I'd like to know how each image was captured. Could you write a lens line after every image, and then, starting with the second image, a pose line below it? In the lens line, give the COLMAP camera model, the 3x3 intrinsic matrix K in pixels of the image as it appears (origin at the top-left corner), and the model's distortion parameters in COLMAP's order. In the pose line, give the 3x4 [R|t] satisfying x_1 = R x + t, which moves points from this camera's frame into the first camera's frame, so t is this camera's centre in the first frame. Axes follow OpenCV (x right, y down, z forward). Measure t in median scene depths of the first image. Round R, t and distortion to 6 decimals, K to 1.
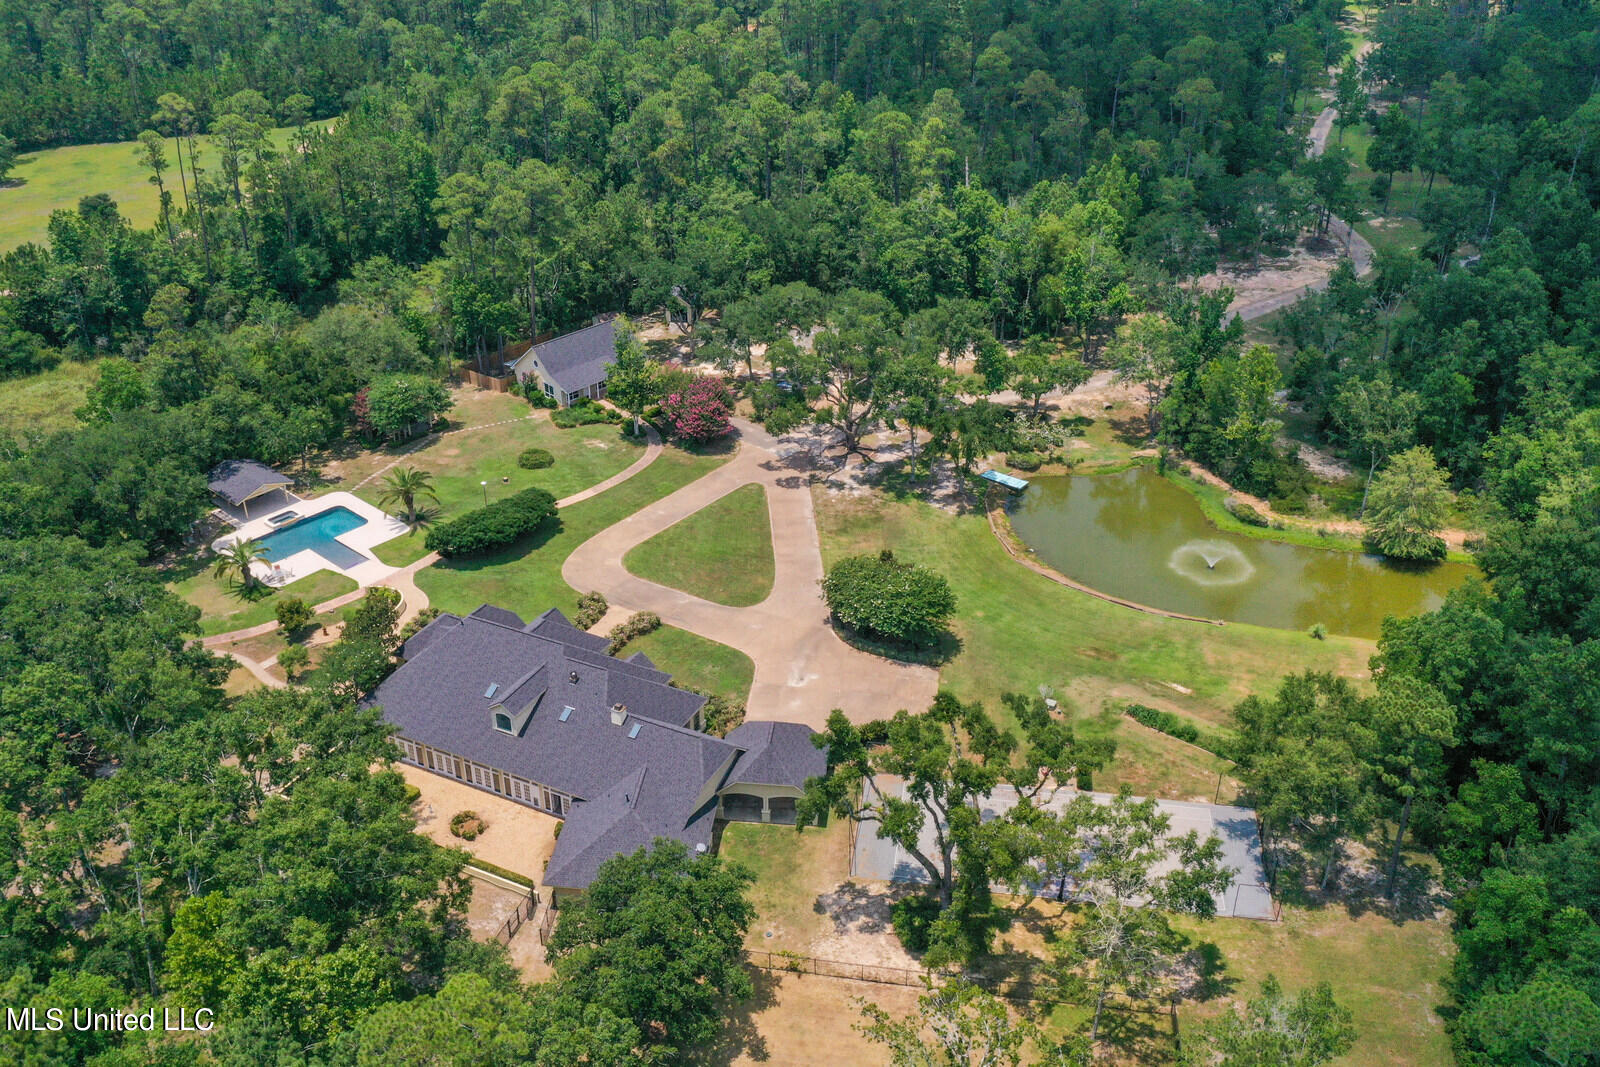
lens RADIAL K [[1479.6, 0, 792.7], [0, 1479.6, 537.8], [0, 0, 1]] dist [-0.005367, -0.003655]
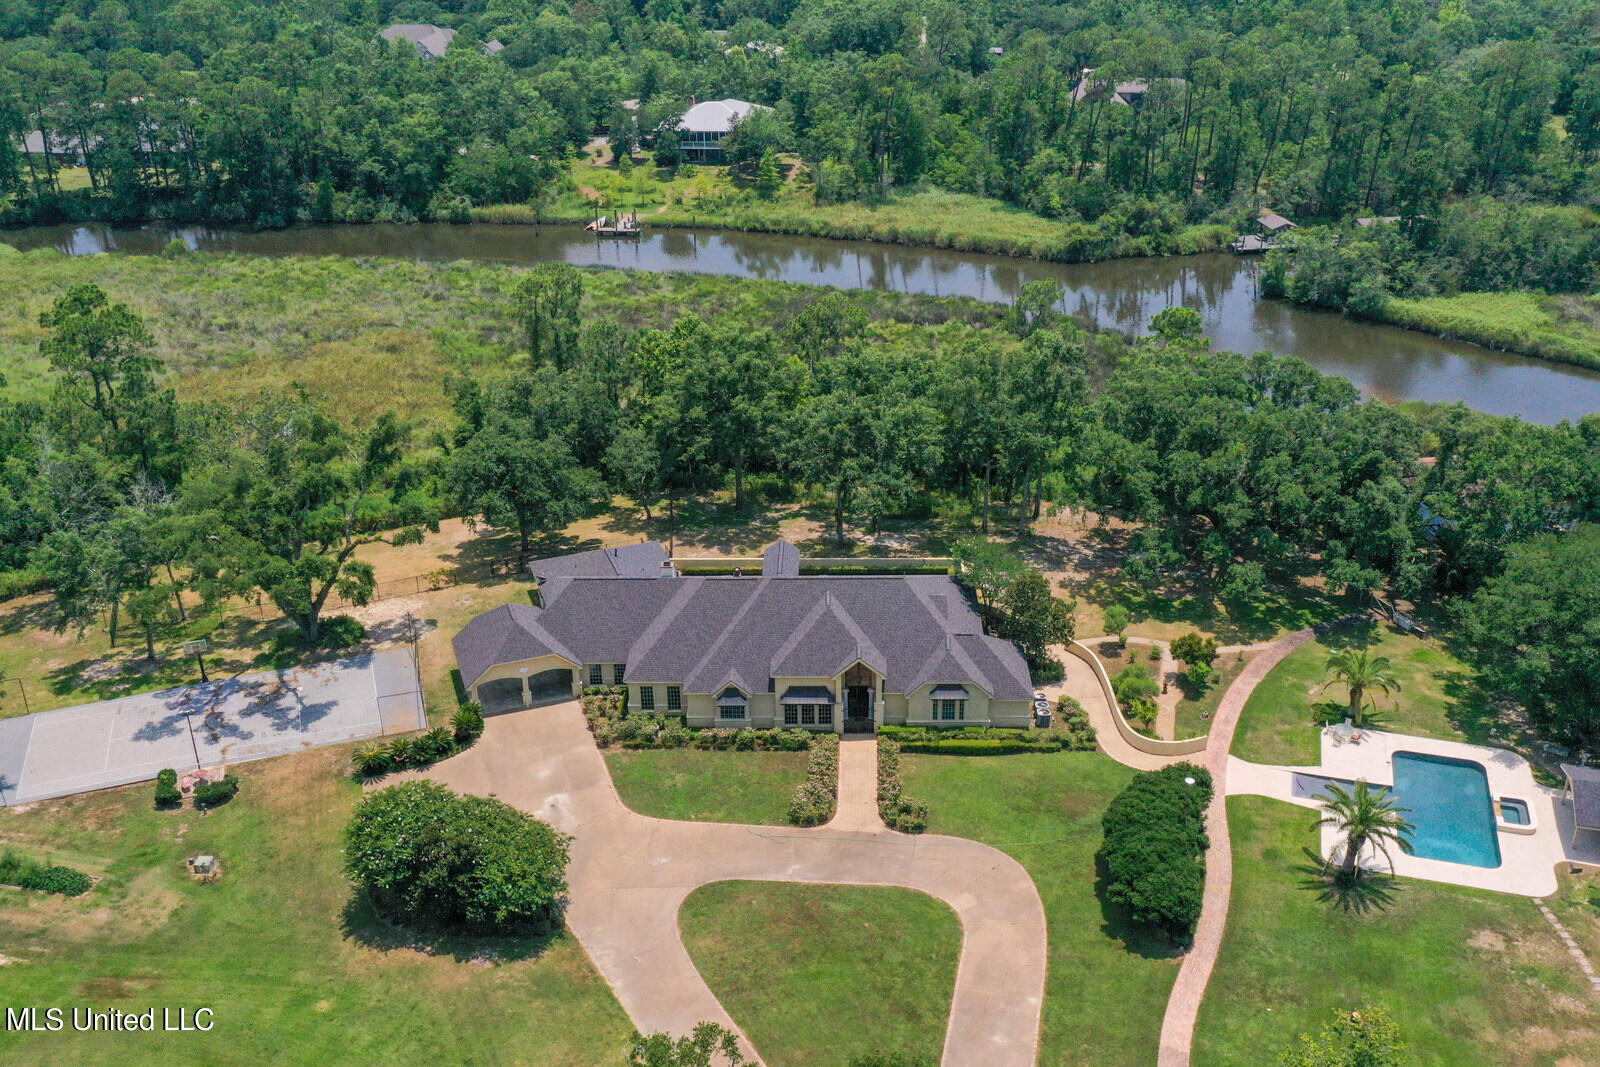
lens RADIAL K [[1534.5, 0, 800.0], [0, 1534.5, 533.5], [0, 0, 1]] dist [-0.004592, -0.000152]
pose [[-0.899172, 0.208531, -0.384713, 0.145818], [-0.200889, 0.584328, 0.786259, -0.551381], [0.388759, 0.784267, -0.483520, 1.179519]]
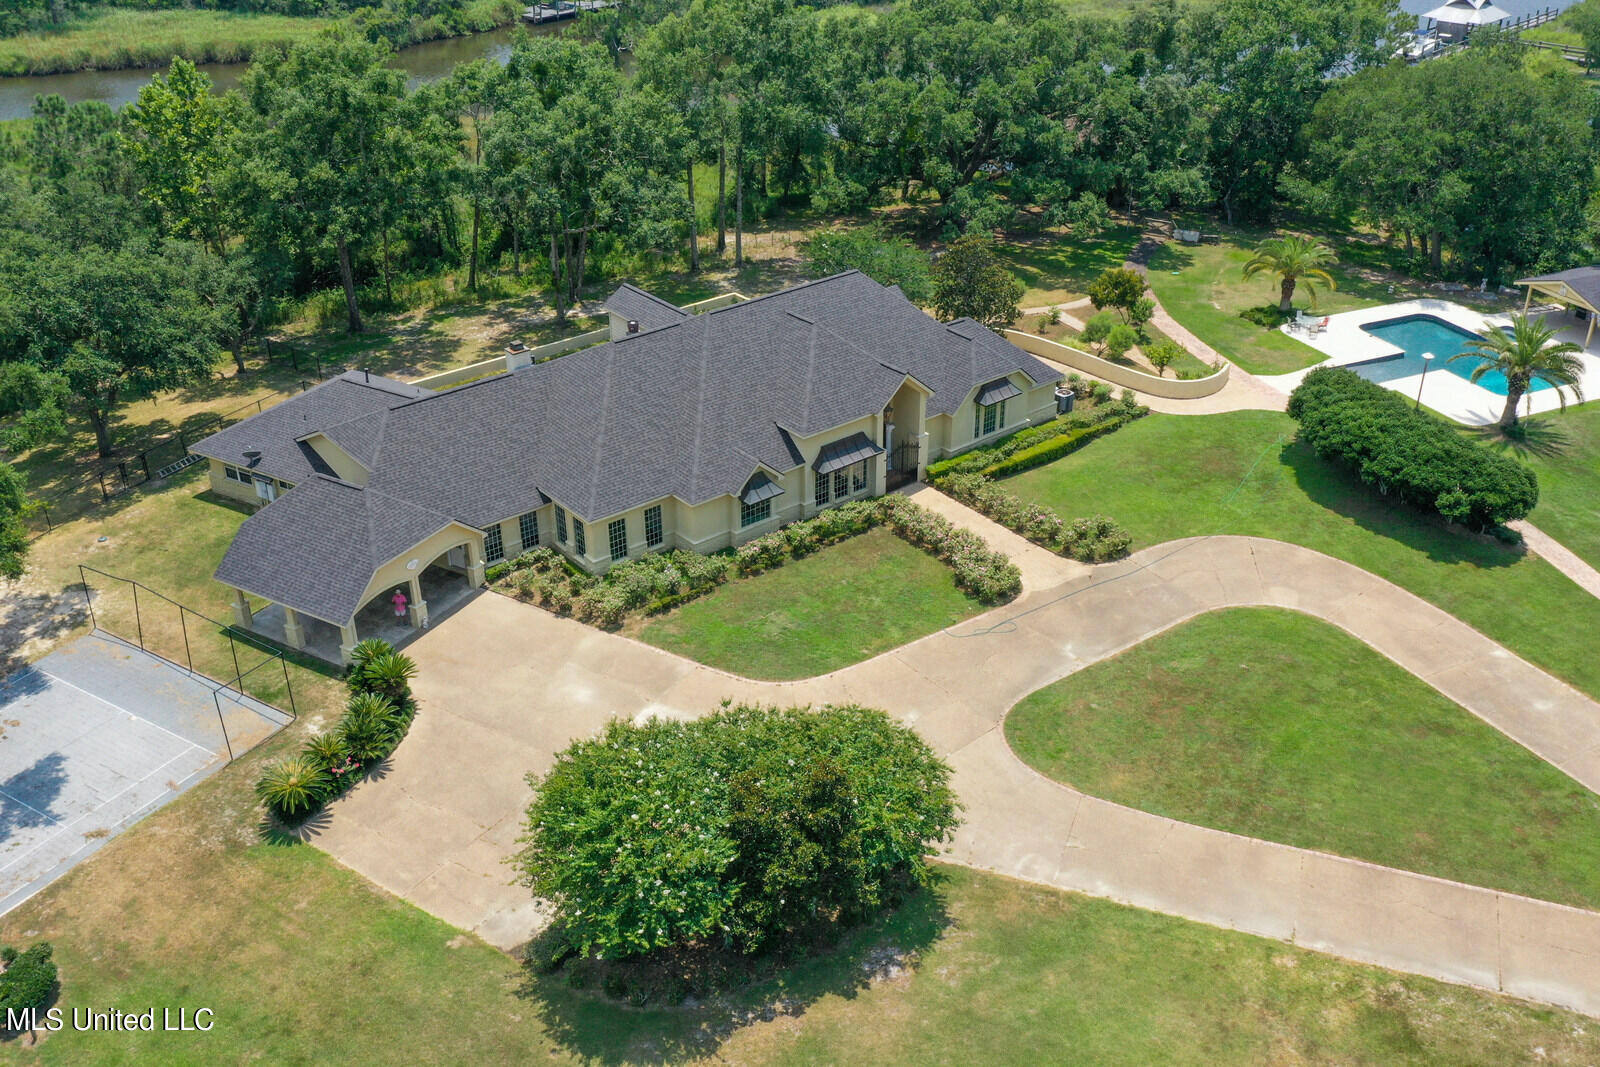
lens RADIAL K [[1479.6, 0, 792.7], [0, 1479.6, 537.8], [0, 0, 1]] dist [-0.005367, -0.003655]
pose [[-0.400429, 0.457594, -0.793892, 0.275718], [-0.452725, 0.654461, 0.605576, -0.195918], [0.796679, 0.601904, -0.054901, 0.917559]]
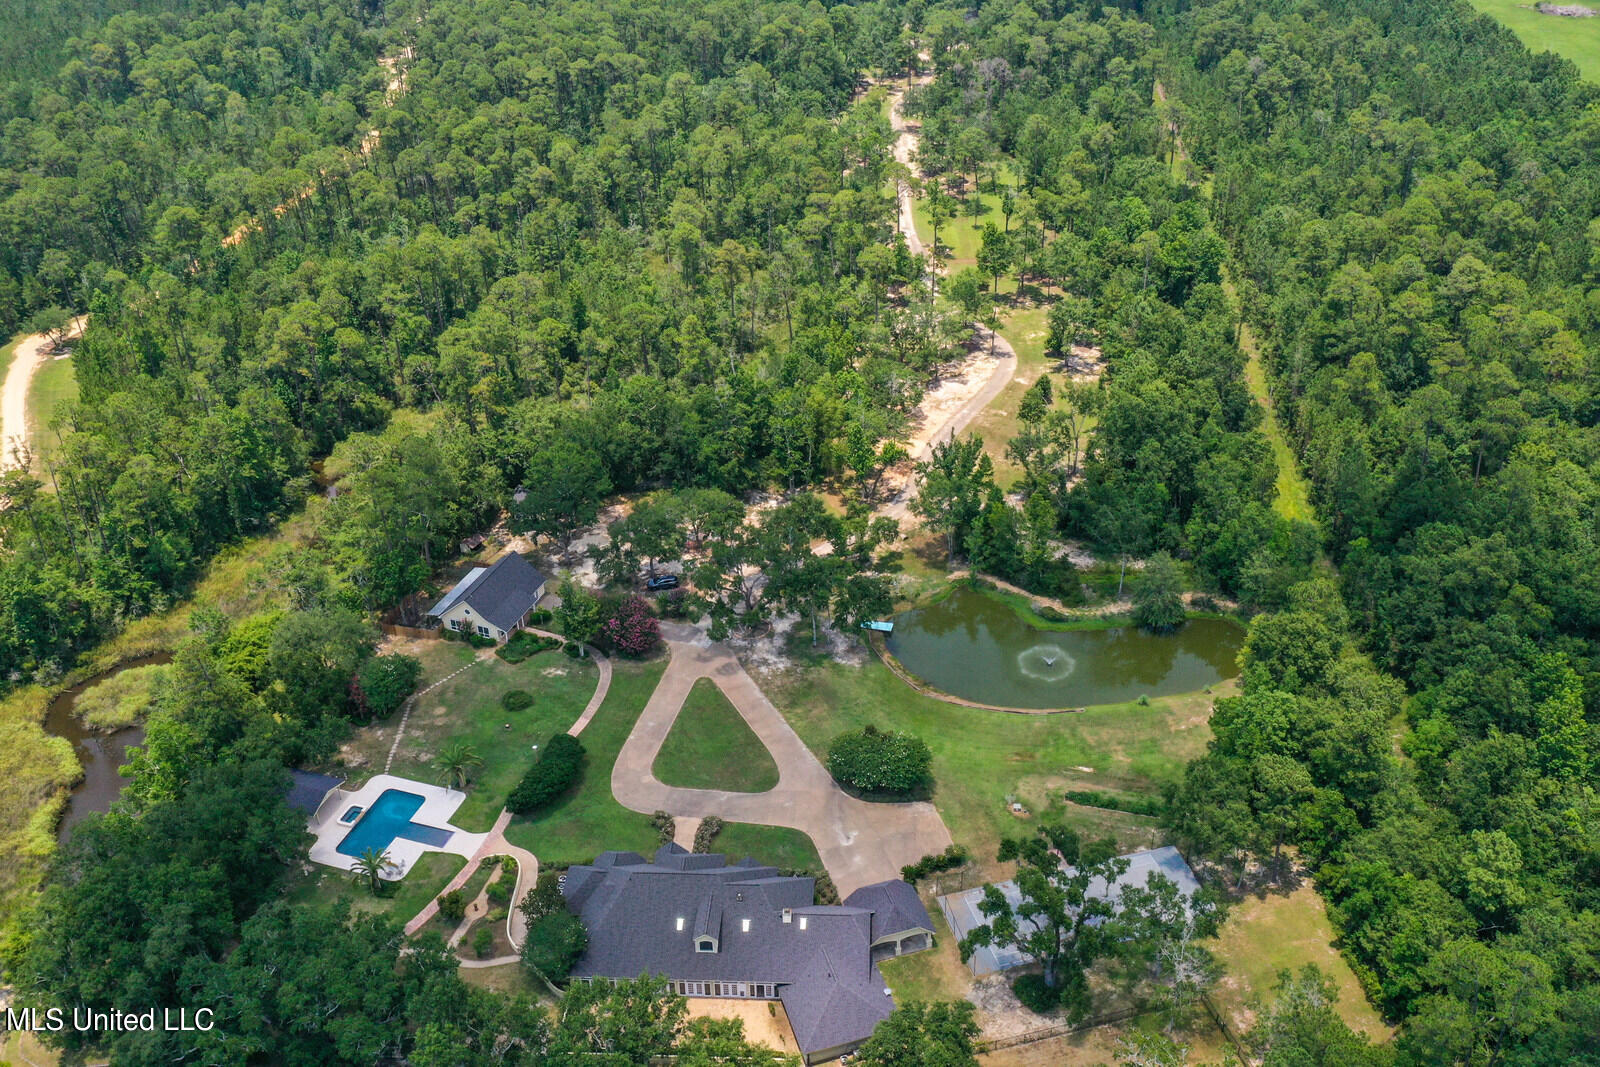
lens RADIAL K [[1479.6, 0, 792.7], [0, 1479.6, 537.8], [0, 0, 1]] dist [-0.005367, -0.003655]
pose [[0.915674, -0.226690, 0.331893, -0.390837], [0.211784, 0.973960, 0.080934, -0.268708], [-0.341598, -0.003820, 0.939839, -0.249823]]
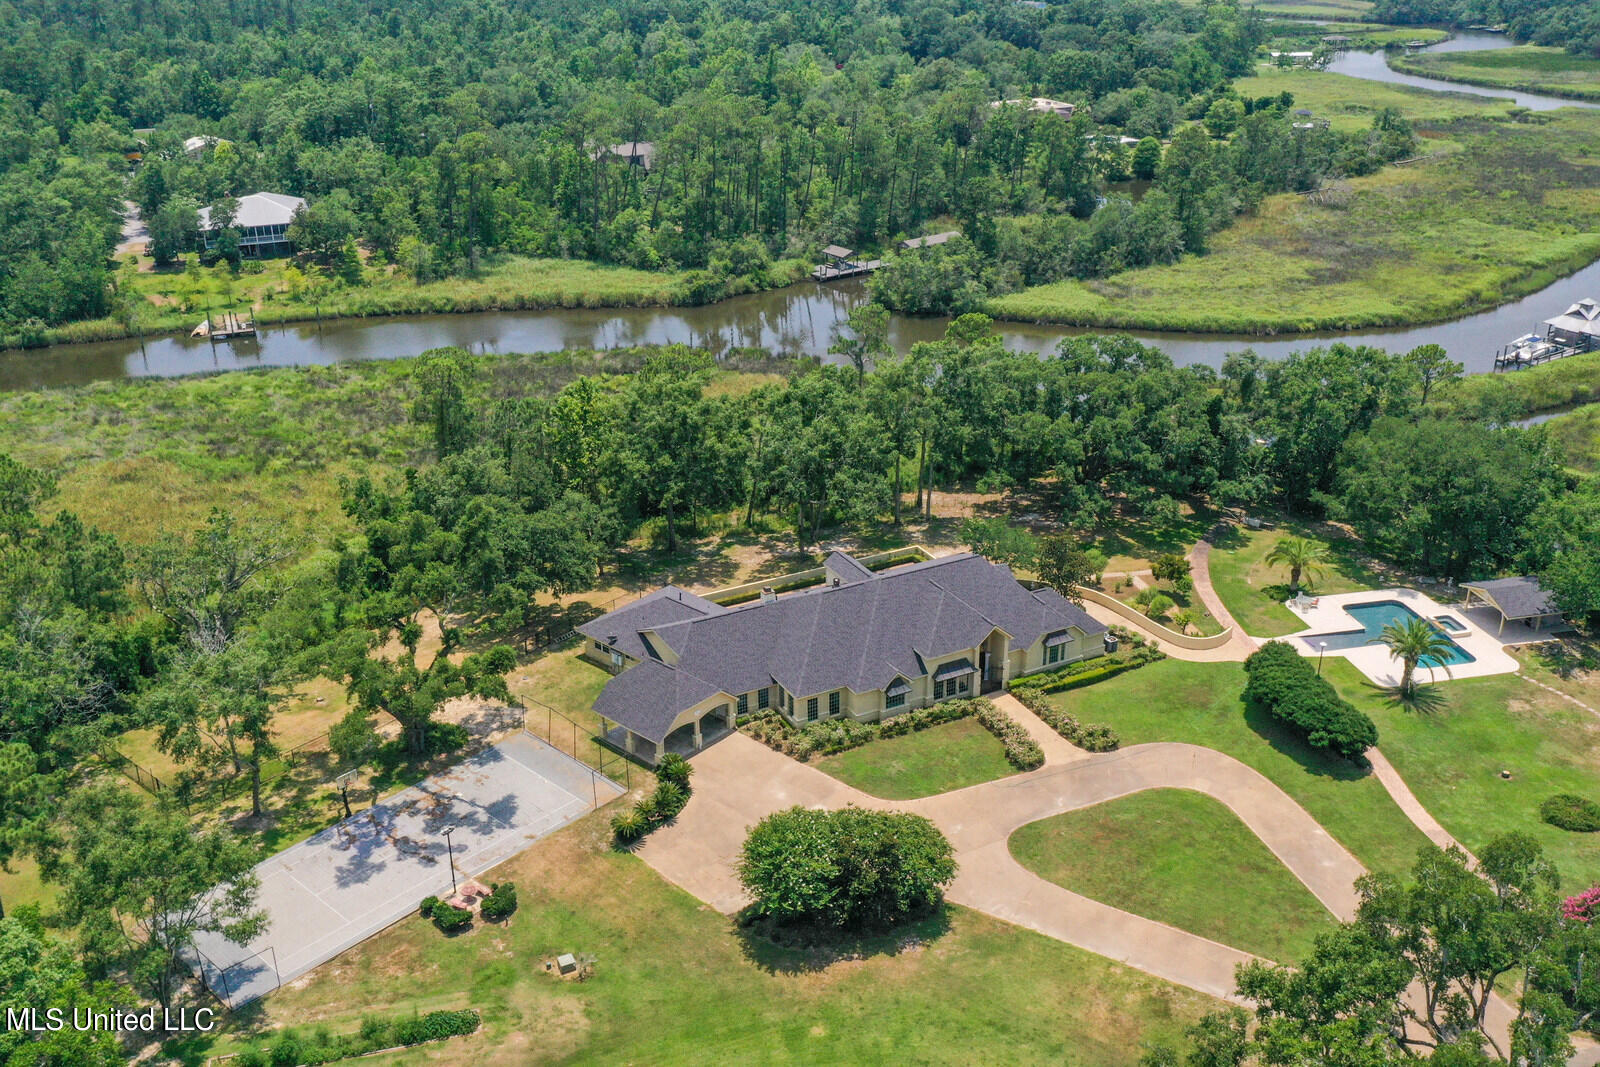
lens RADIAL K [[1479.6, 0, 792.7], [0, 1479.6, 537.8], [0, 0, 1]] dist [-0.005367, -0.003655]
pose [[-0.573998, 0.342952, -0.743580, 0.494776], [-0.402146, 0.672957, 0.620812, -0.439522], [0.713306, 0.655372, -0.248359, 0.977715]]
